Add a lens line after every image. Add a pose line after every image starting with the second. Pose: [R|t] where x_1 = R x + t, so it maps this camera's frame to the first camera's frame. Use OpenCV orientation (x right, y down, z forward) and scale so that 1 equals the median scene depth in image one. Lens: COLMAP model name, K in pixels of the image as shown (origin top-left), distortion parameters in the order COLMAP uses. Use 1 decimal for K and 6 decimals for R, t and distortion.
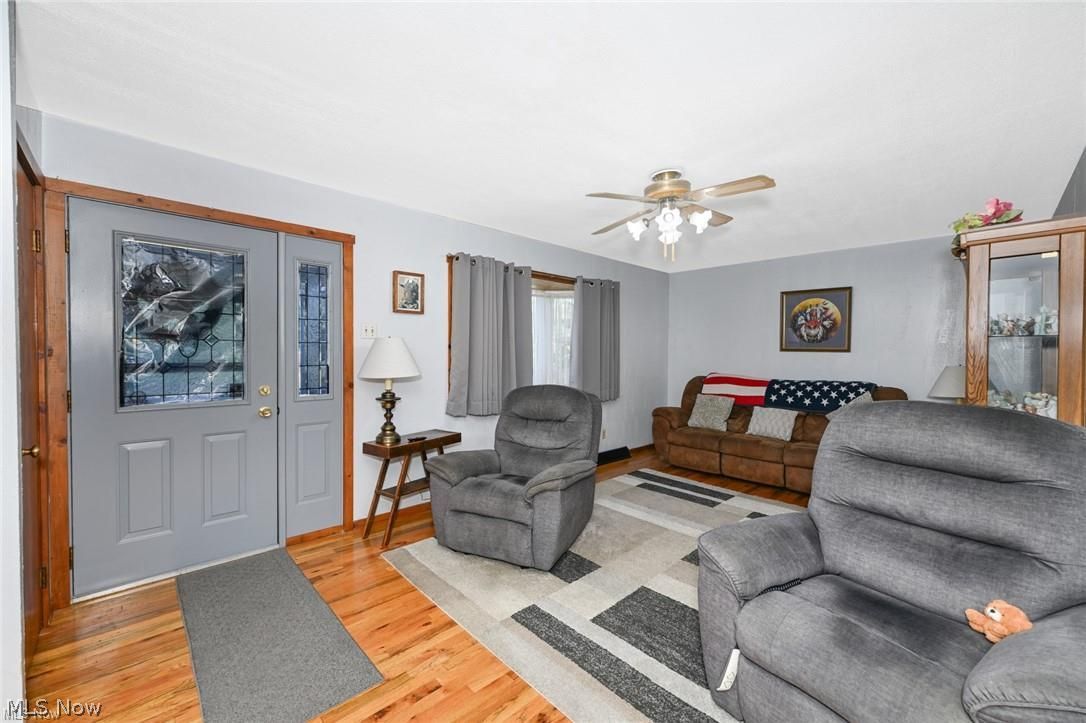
lens RADIAL K [[429.4, 0, 541.3], [0, 429.4, 360.3], [0, 0, 1]] dist [-0.000790, -0.000142]
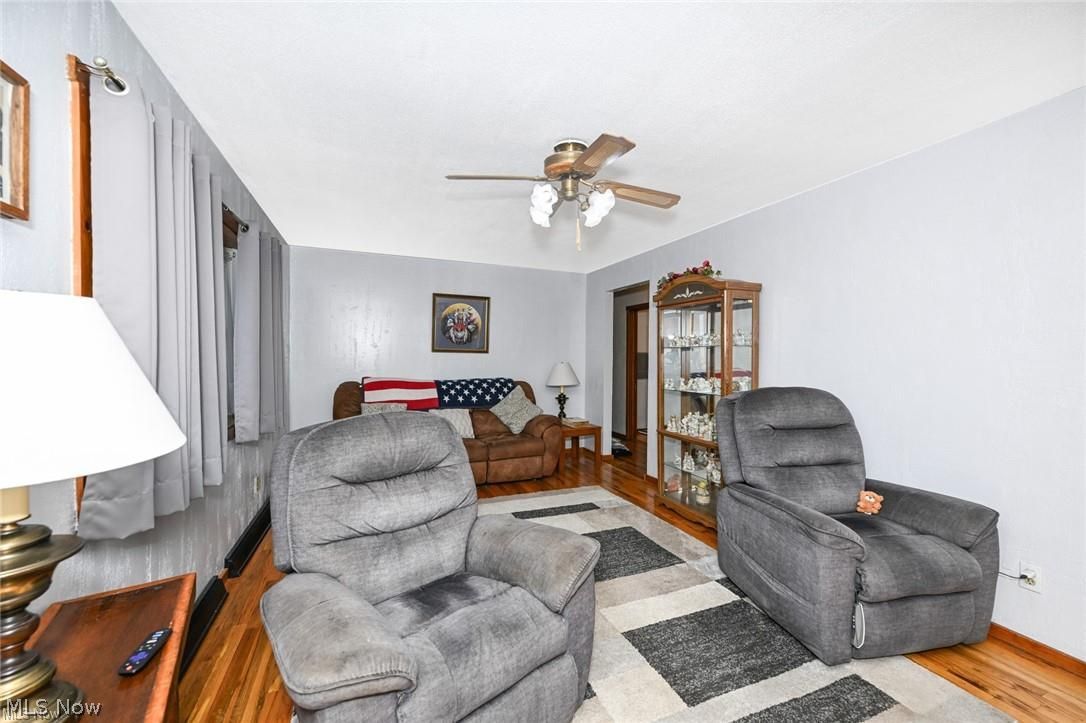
lens RADIAL K [[429.4, 0, 538.9], [0, 429.4, 359.0], [0, 0, 1]] dist [-0.000790, -0.000142]
pose [[0.372053, -0.011784, 0.928137, -0.311380], [0.011803, 0.999899, 0.007964, -0.010617], [-0.928137, 0.007992, 0.372154, 0.432974]]
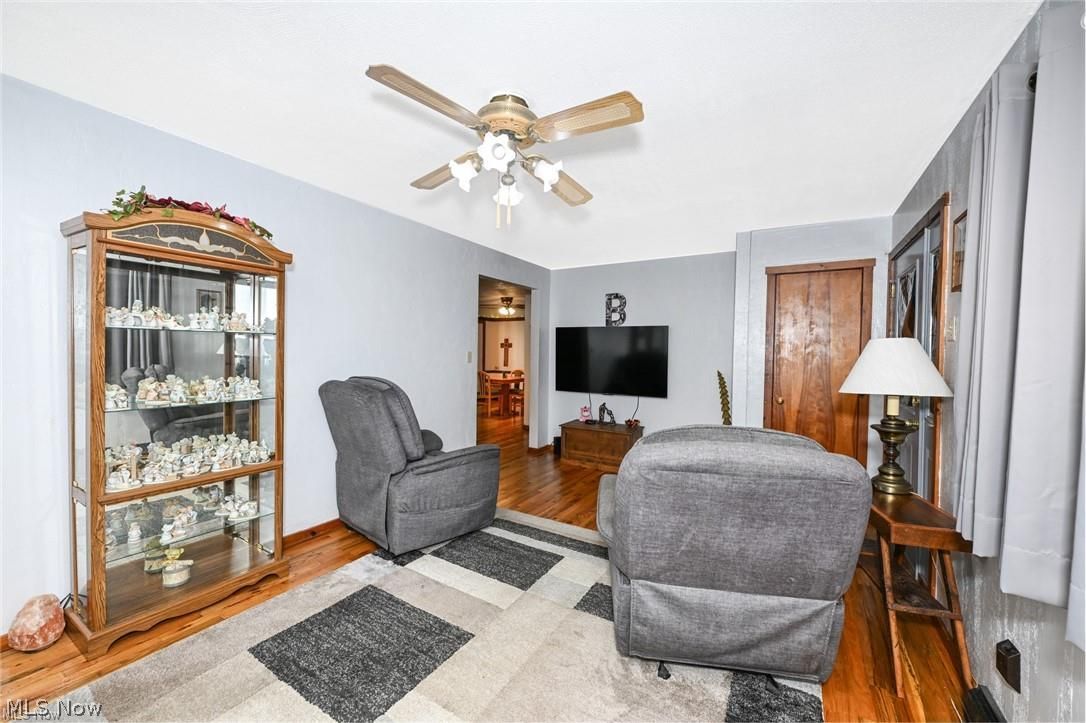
lens RADIAL K [[429.4, 0, 545.5], [0, 429.4, 360.6], [0, 0, 1]] dist [-0.000790, -0.000142]
pose [[-0.961468, -0.016599, -0.274414, 0.243847], [-0.025858, 0.999211, 0.030157, -0.014328], [0.273697, 0.036091, -0.961139, 1.003935]]
